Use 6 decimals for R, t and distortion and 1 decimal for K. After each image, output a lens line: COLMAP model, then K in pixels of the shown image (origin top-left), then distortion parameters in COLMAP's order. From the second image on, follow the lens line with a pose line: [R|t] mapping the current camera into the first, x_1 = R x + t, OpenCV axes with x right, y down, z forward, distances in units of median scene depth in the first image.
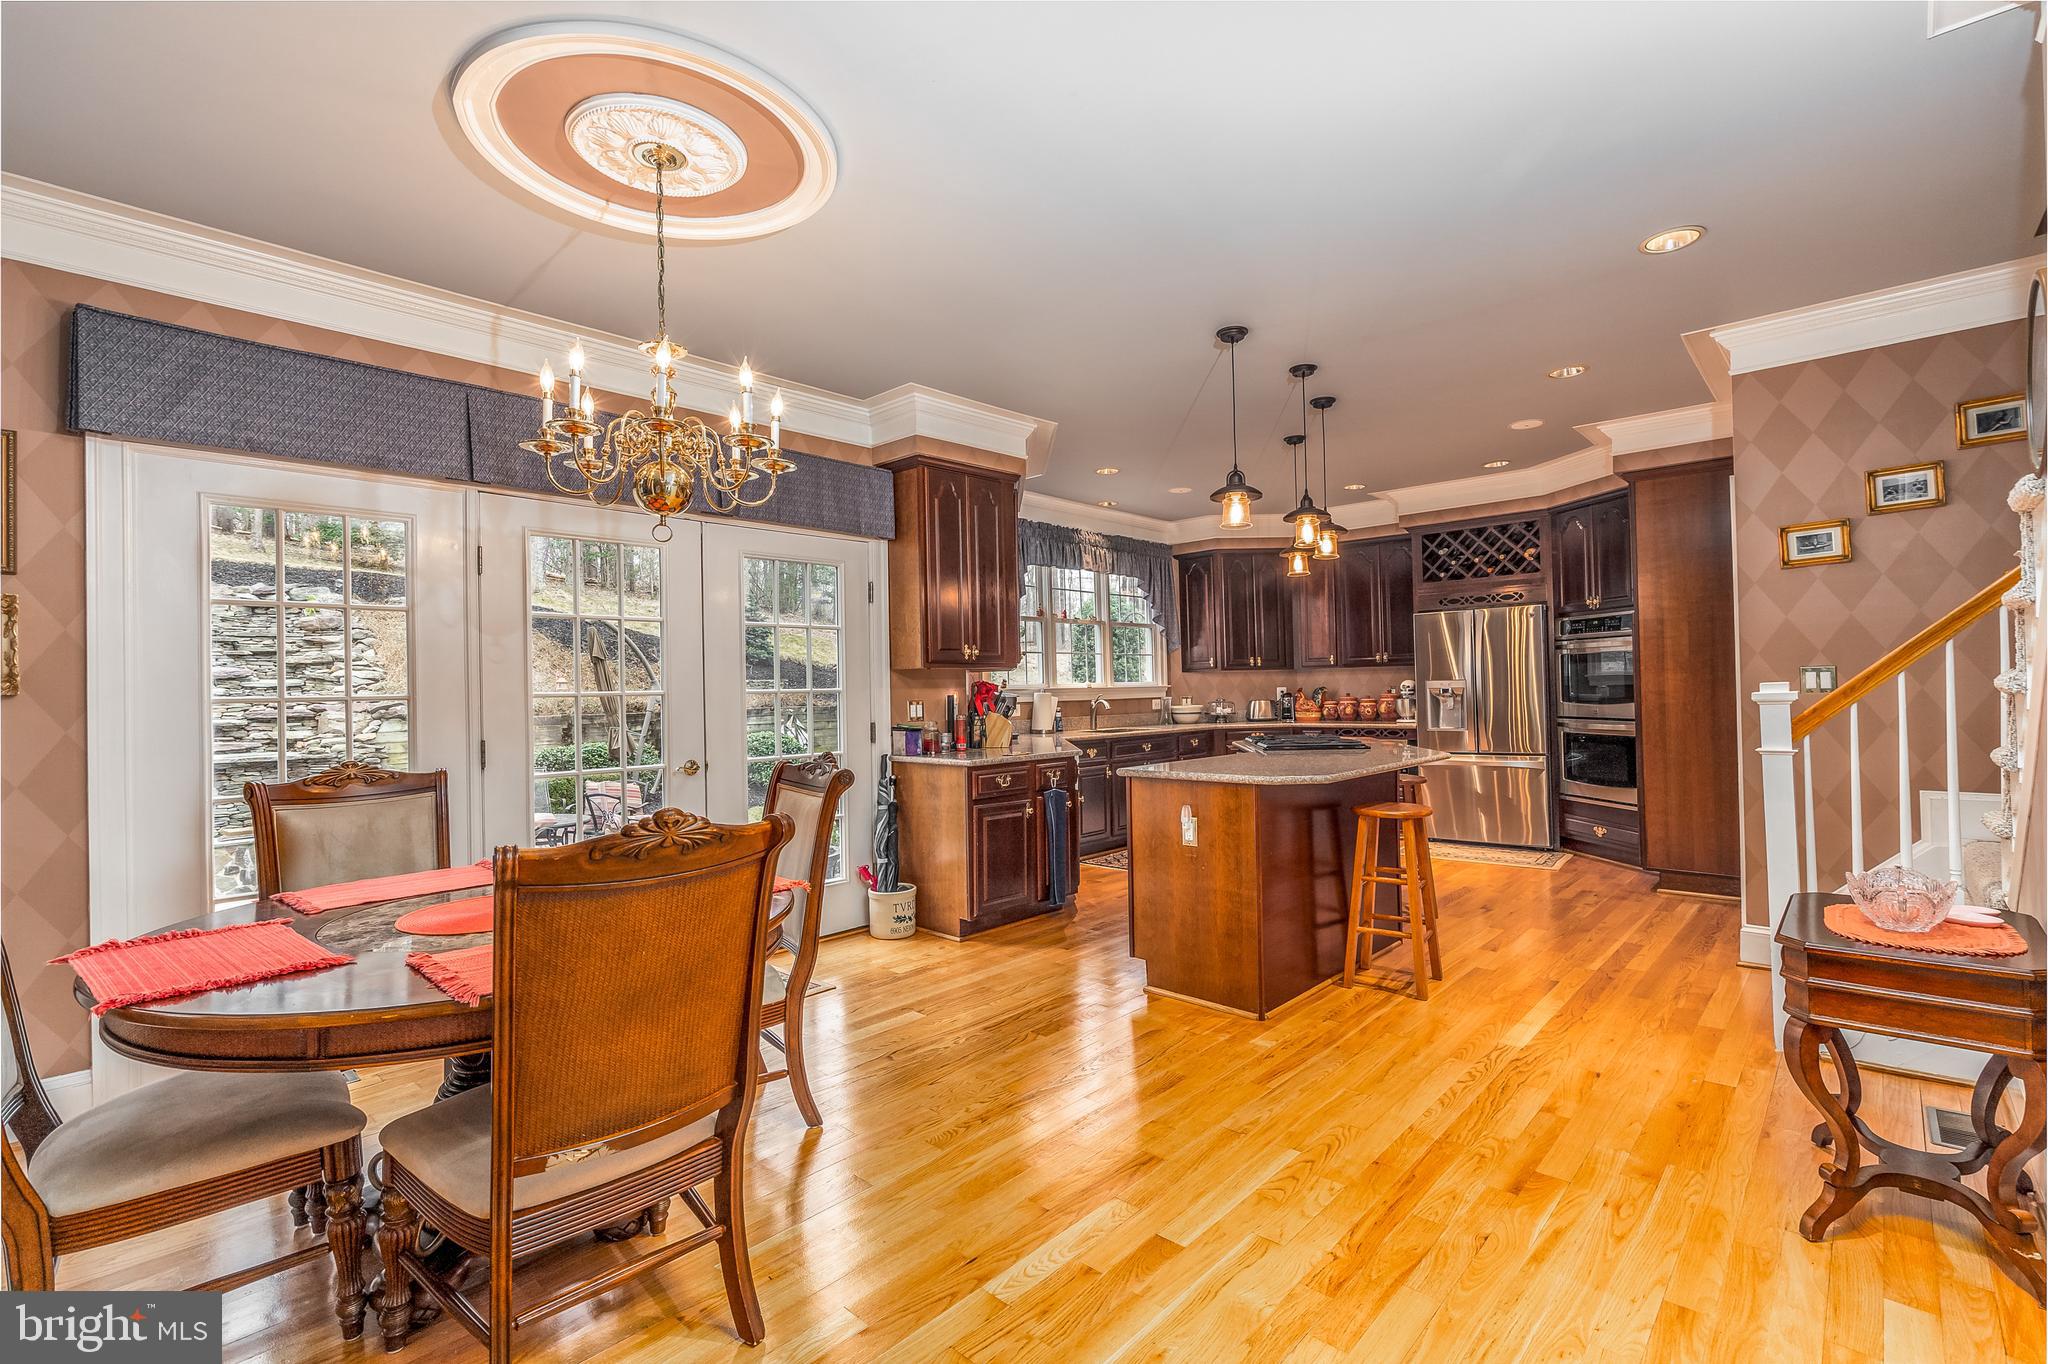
lens RADIAL K [[915.4, 0, 1022.4], [0, 915.4, 666.2], [0, 0, 1]] dist [0.002434, 0.000183]
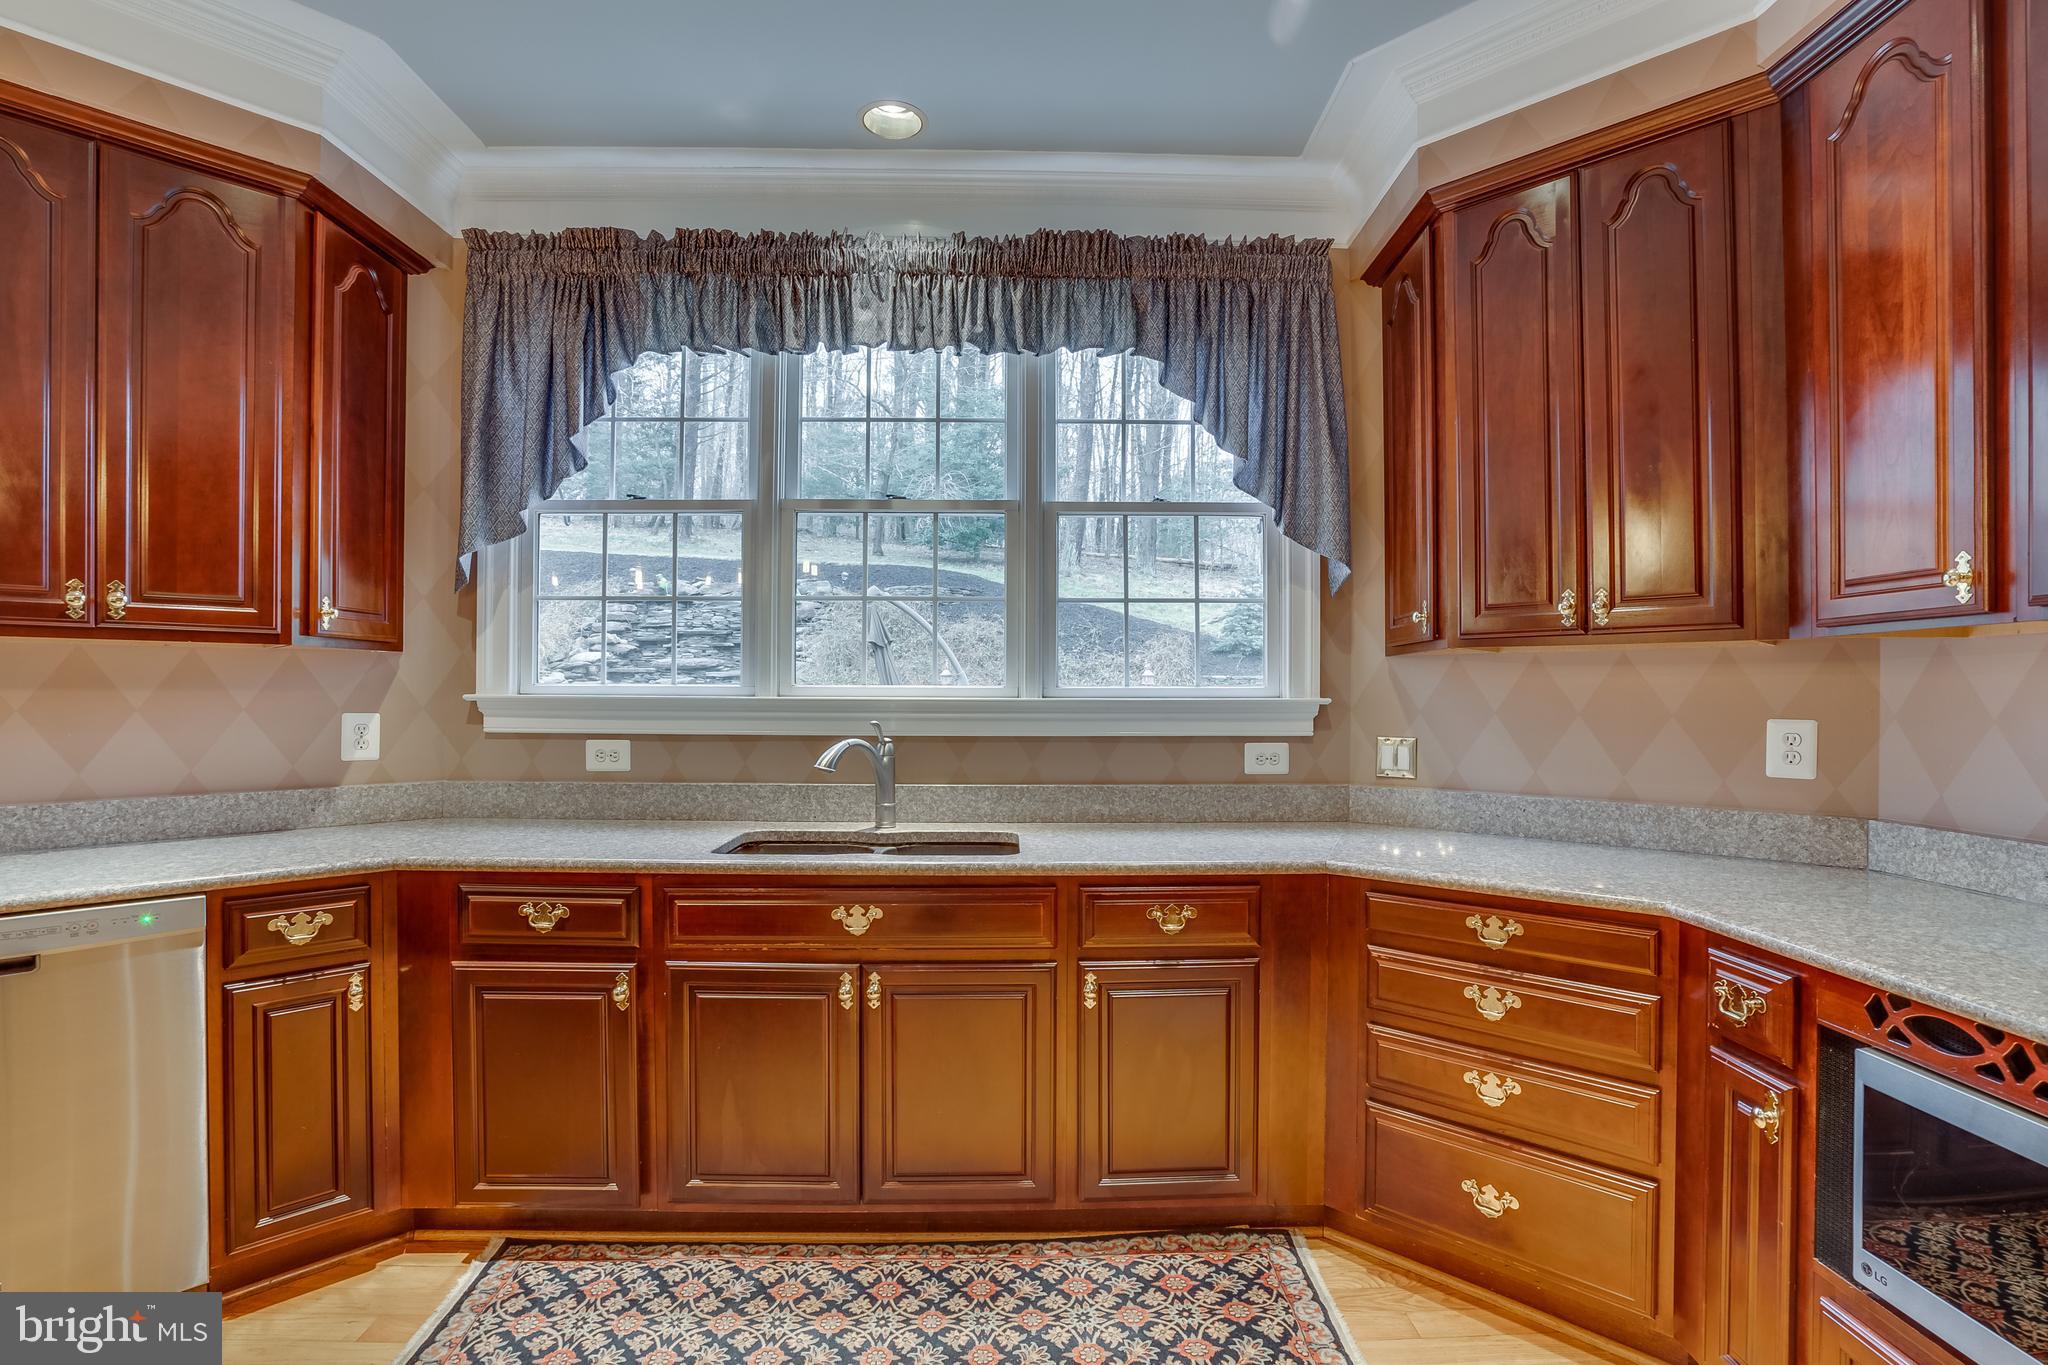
lens RADIAL K [[979.4, 0, 1035.6], [0, 979.4, 686.4], [0, 0, 1]] dist [-0.038876, 0.011173]
pose [[0.699989, 0.016546, -0.713962, 0.379608], [0.000774, 0.999713, 0.023928, 0.010480], [0.714153, -0.017302, 0.699776, 0.817715]]
